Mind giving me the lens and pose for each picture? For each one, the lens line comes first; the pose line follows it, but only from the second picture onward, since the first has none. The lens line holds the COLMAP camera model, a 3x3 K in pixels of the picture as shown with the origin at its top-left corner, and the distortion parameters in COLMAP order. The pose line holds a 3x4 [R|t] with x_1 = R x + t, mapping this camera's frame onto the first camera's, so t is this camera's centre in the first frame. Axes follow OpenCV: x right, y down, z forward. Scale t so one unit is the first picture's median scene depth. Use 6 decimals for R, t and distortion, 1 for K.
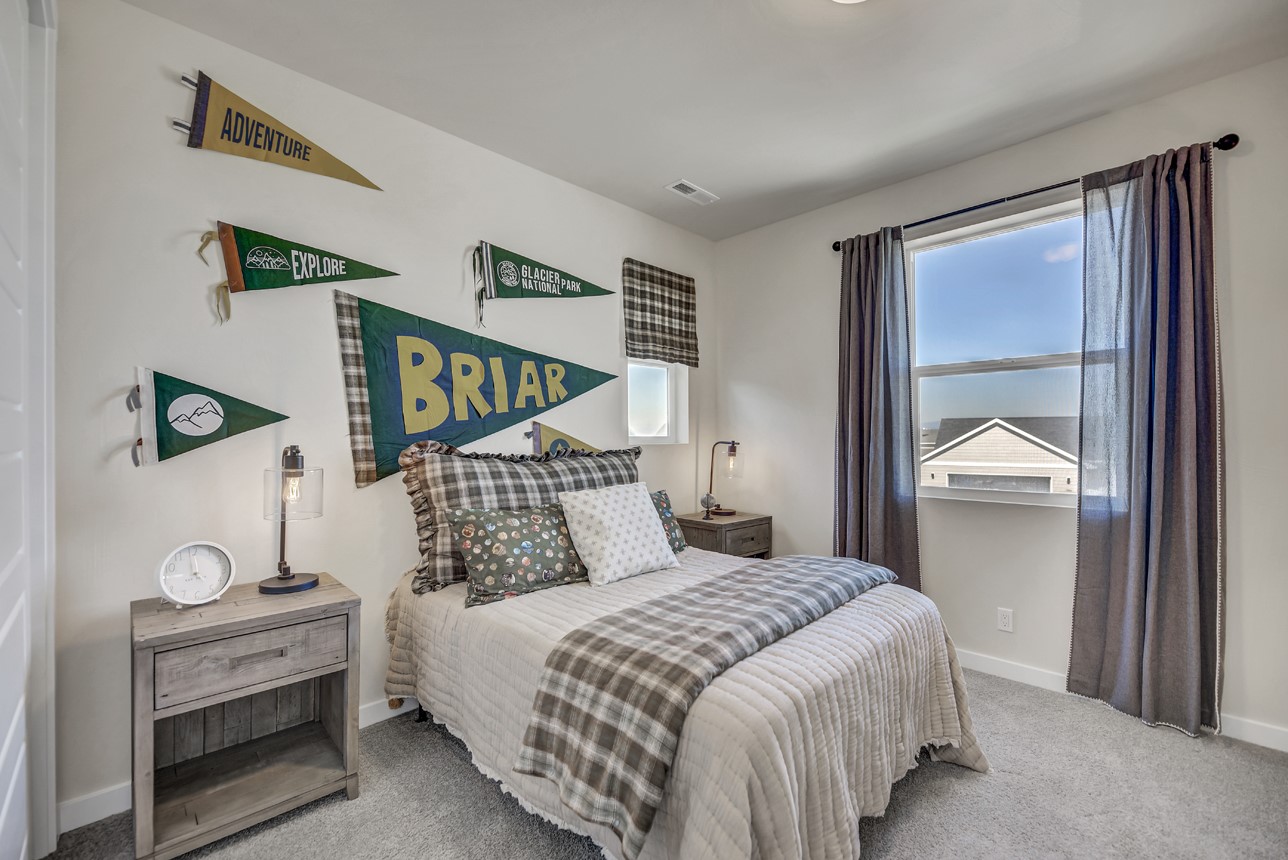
lens RADIAL K [[541.8, 0, 649.2], [0, 541.8, 437.5], [0, 0, 1]] dist [-0.001612, -0.000307]
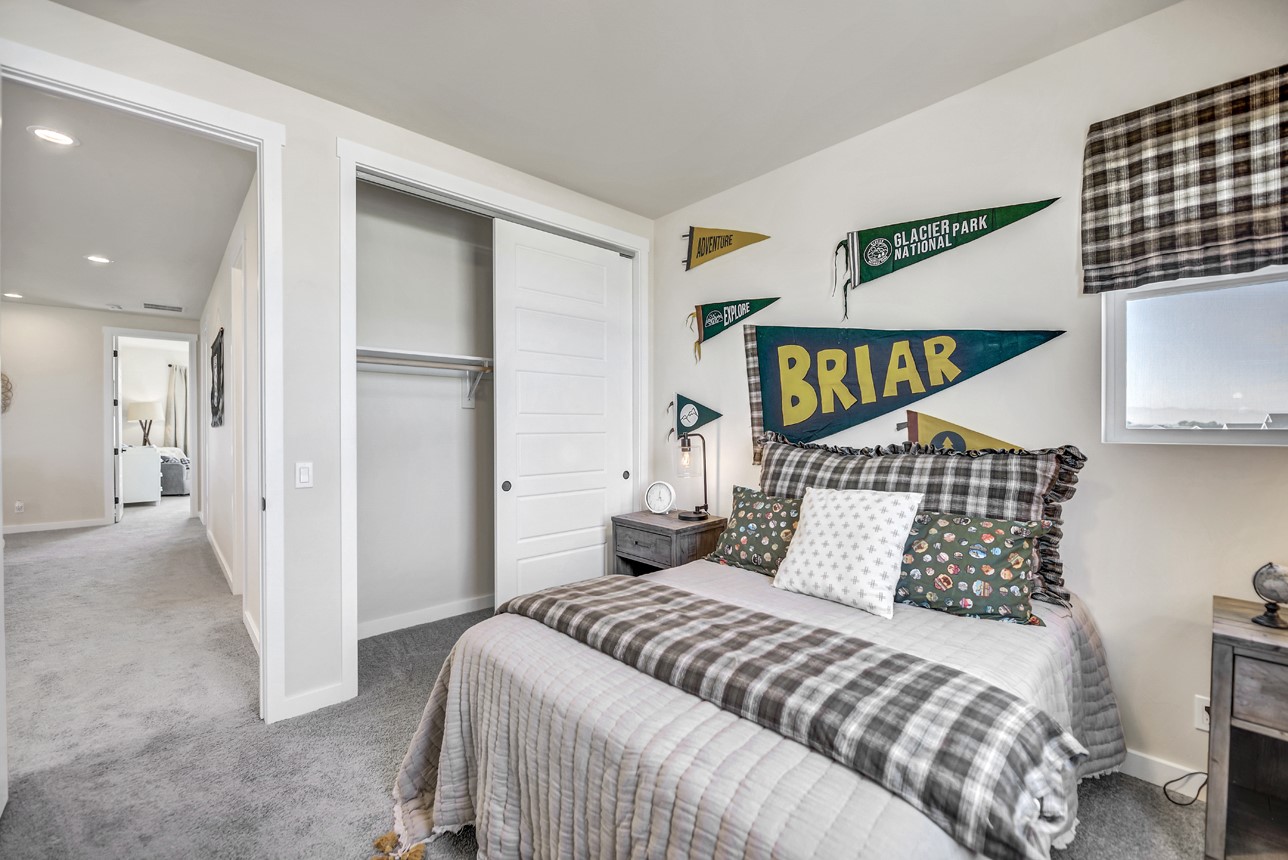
lens RADIAL K [[522.6, 0, 644.0], [0, 522.6, 430.0], [0, 0, 1]] dist [-0.000646, -0.003125]
pose [[-0.045718, 0.011806, -0.998885, 0.645811], [0.000310, 0.999930, 0.011804, -0.008905], [0.998954, 0.000230, -0.045719, 0.633955]]
